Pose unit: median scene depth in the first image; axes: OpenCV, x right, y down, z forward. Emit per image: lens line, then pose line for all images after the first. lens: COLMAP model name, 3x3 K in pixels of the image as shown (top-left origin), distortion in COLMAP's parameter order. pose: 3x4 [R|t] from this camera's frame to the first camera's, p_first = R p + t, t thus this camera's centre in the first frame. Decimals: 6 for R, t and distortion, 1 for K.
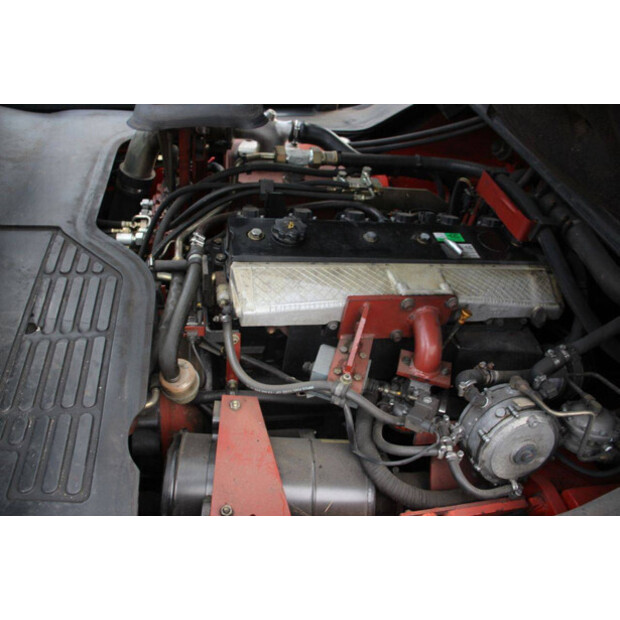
lens RADIAL K [[498.4, 0, 310.8], [0, 498.4, 309.4], [0, 0, 1]] dist [-0.118760, 0.063162]
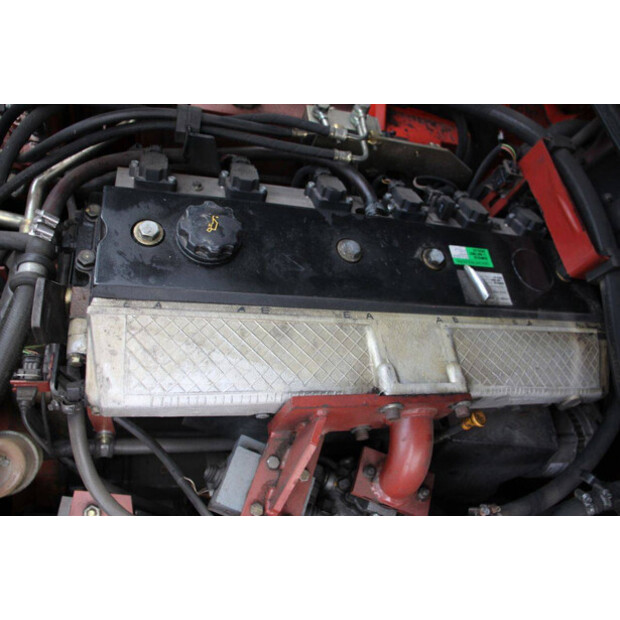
lens RADIAL K [[498.4, 0, 309.5], [0, 498.4, 310.9], [0, 0, 1]] dist [-0.118760, 0.063162]
pose [[0.984449, 0.130683, 0.117402, 0.012611], [-0.159098, 0.946609, 0.280390, -0.237219], [-0.074491, -0.294708, 0.952679, 0.419150]]
